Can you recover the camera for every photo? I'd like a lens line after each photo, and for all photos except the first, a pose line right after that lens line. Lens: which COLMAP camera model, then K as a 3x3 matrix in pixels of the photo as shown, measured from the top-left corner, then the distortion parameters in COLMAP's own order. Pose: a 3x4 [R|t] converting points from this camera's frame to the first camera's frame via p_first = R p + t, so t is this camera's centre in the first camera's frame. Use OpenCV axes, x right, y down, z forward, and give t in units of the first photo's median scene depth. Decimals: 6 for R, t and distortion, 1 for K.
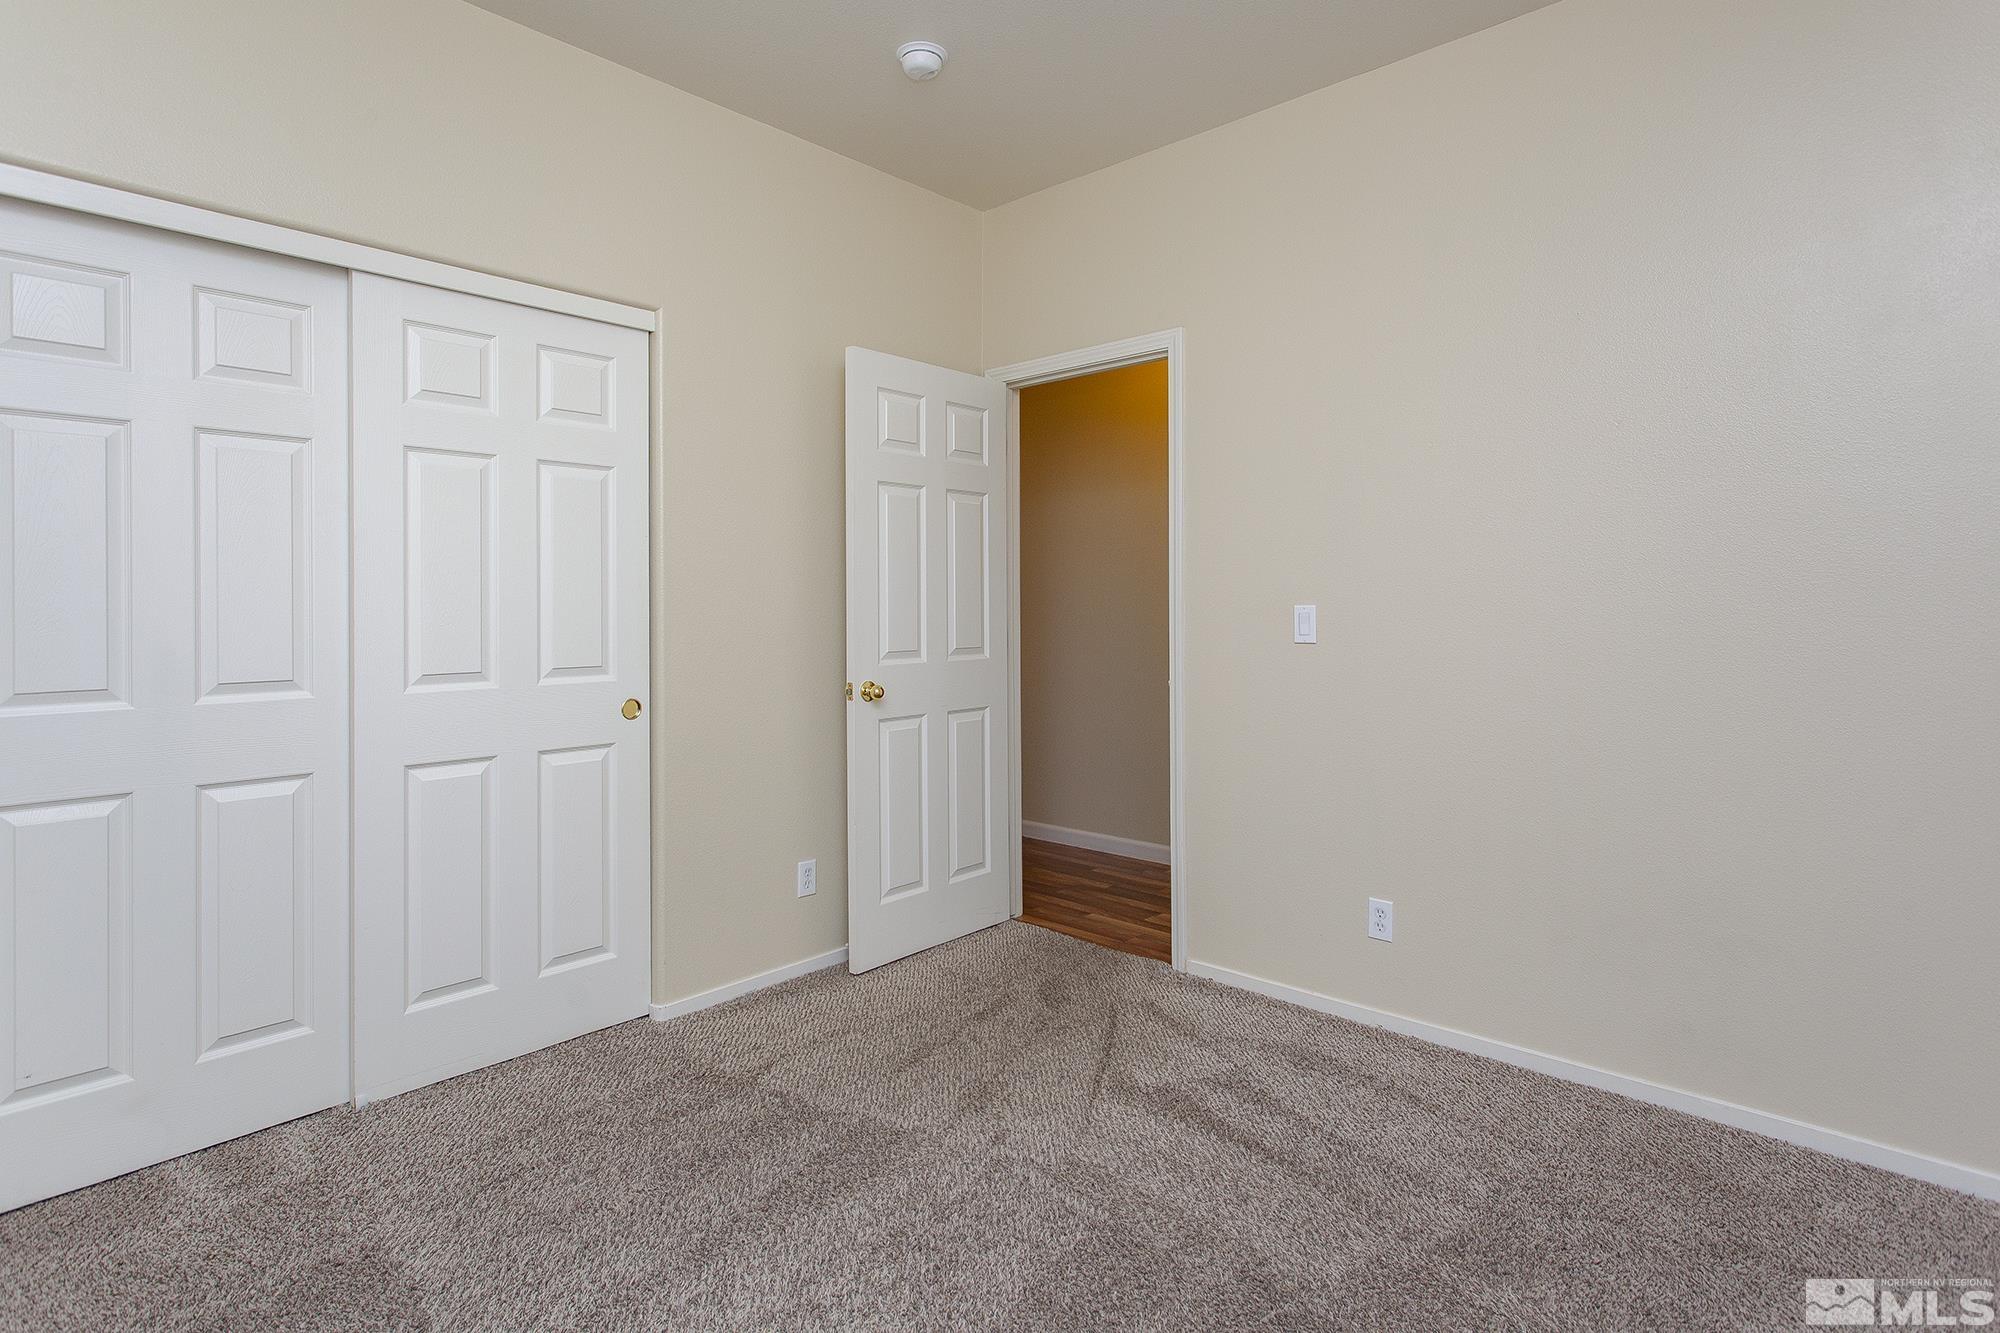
lens RADIAL K [[1013.5, 0, 1003.6], [0, 1013.5, 598.9], [0, 0, 1]] dist [0.001550, 0.000288]
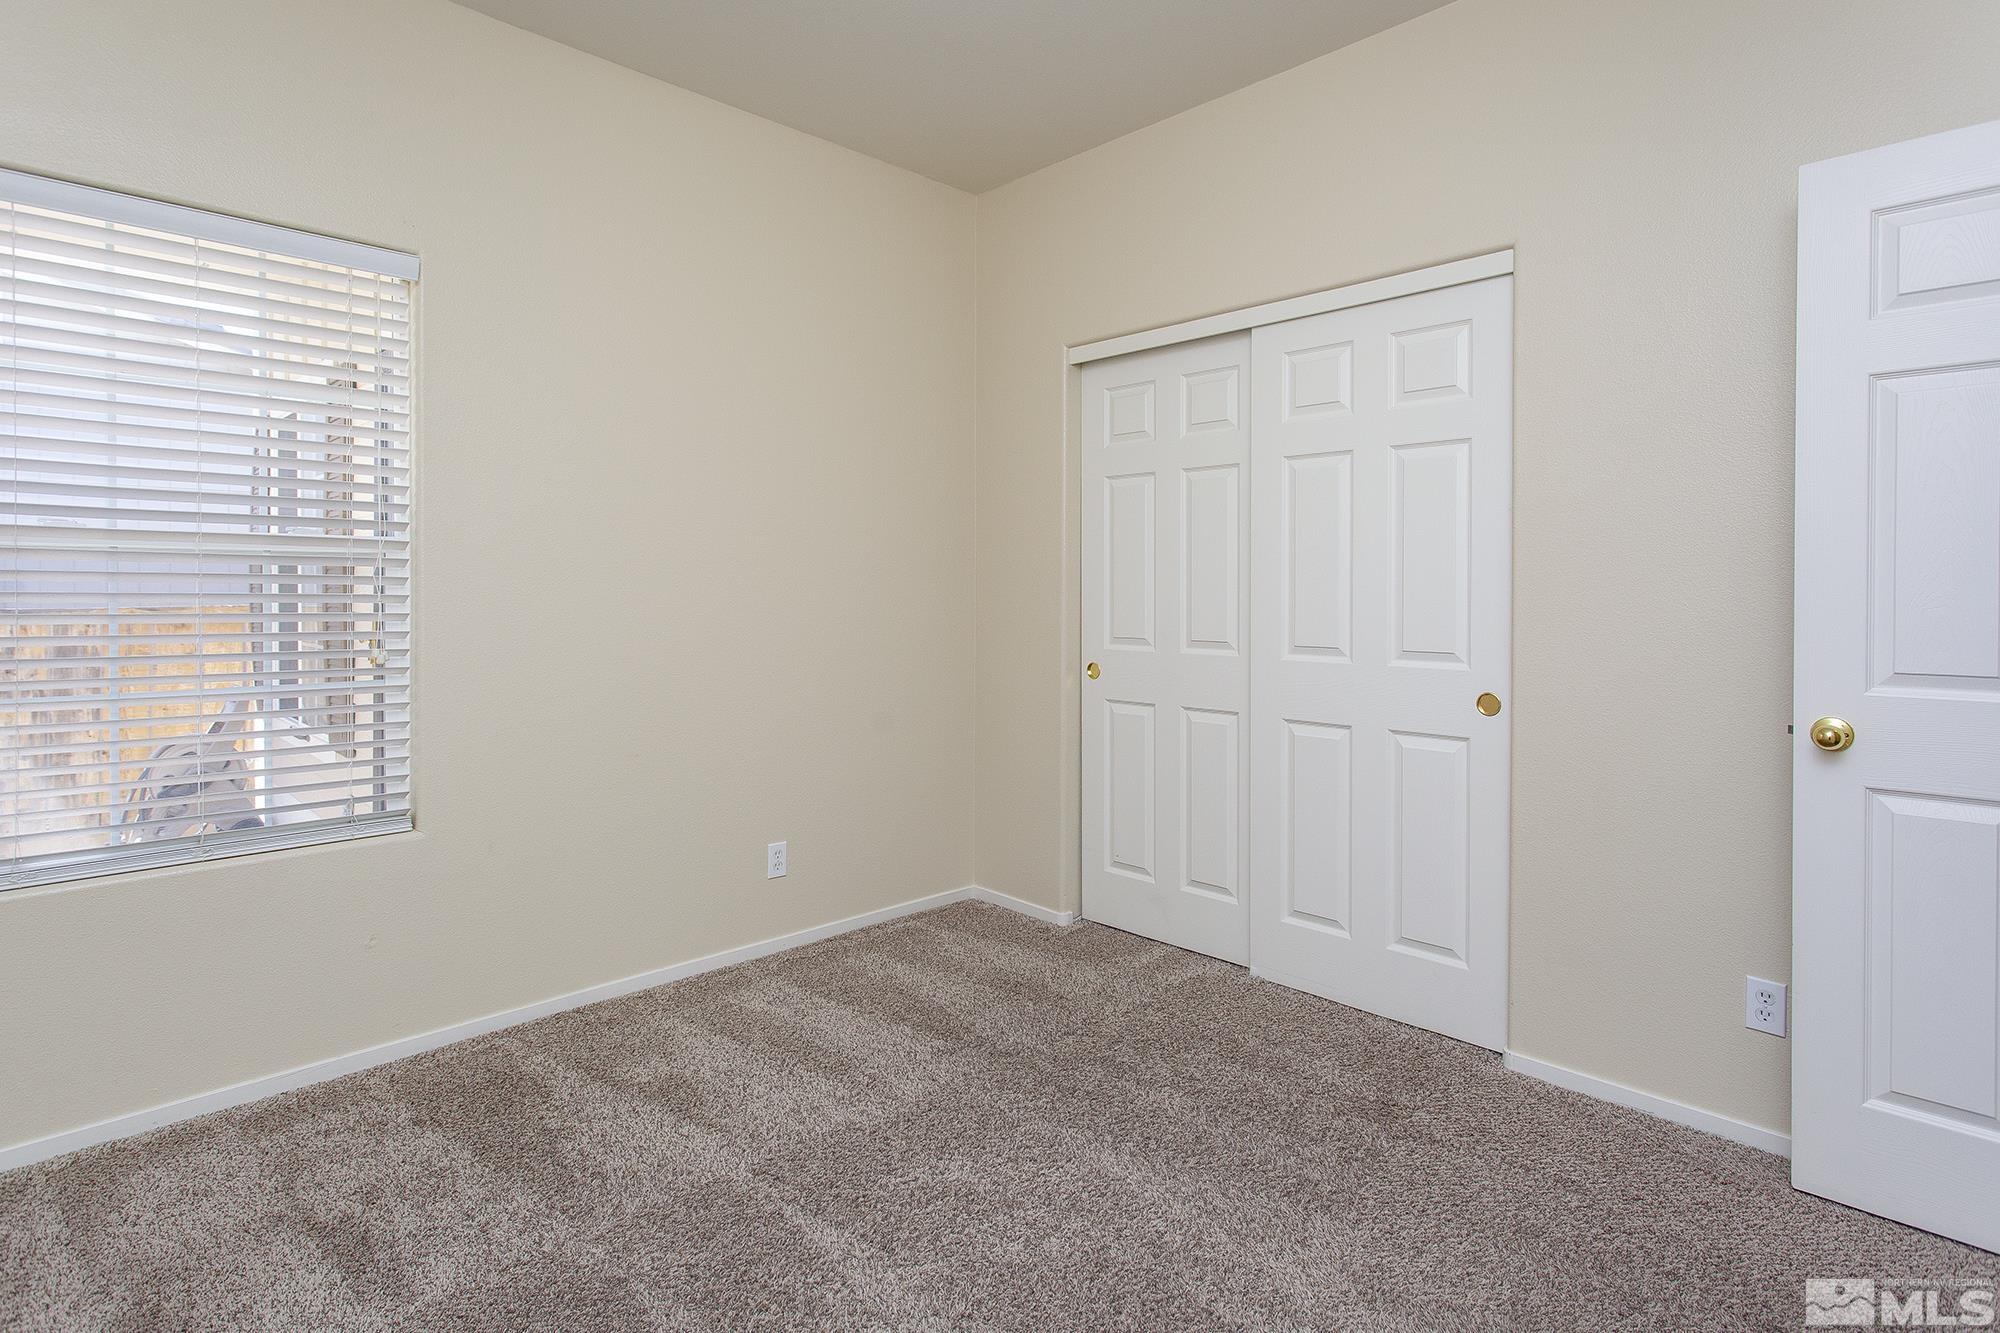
lens RADIAL K [[1013.5, 0, 1003.6], [0, 1013.5, 598.9], [0, 0, 1]] dist [0.001550, 0.000288]
pose [[-0.055707, 0.011832, -0.998377, 0.548253], [0.001089, 0.999930, 0.011790, 0.004673], [0.998447, -0.000430, -0.055716, 0.615410]]
